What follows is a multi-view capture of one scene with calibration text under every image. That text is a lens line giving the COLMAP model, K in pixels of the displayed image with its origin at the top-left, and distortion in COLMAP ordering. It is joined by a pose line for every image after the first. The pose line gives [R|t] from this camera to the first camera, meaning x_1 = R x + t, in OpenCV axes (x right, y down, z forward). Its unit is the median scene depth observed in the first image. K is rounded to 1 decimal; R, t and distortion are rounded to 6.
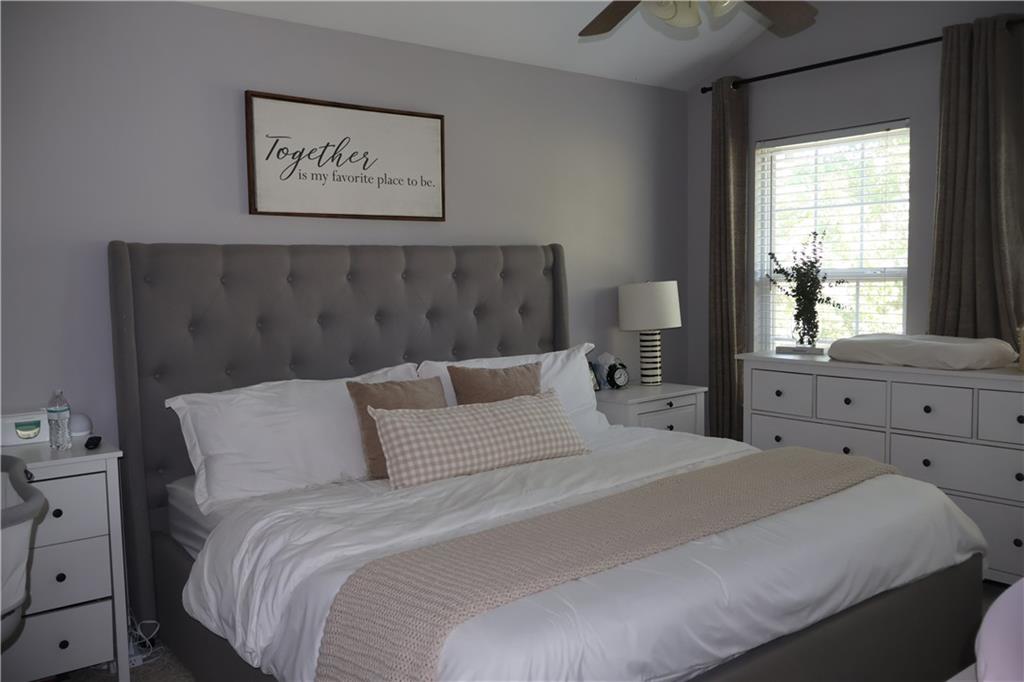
lens RADIAL K [[855.4, 0, 505.1], [0, 855.4, 340.1], [0, 0, 1]] dist [-0.001301, -0.010070]
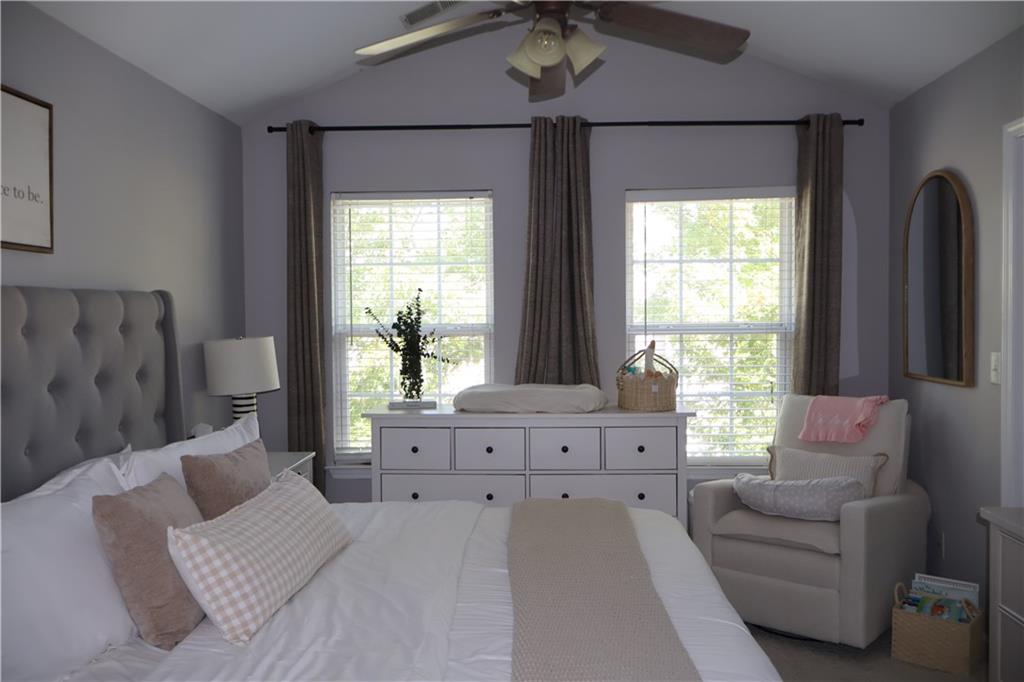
lens RADIAL K [[855.4, 0, 509.5], [0, 855.4, 344.7], [0, 0, 1]] dist [-0.001301, -0.010070]
pose [[0.661916, -0.010461, 0.749505, -0.340933], [0.052647, 0.998082, -0.032564, -0.020487], [-0.747727, 0.061014, 0.661197, 0.251140]]
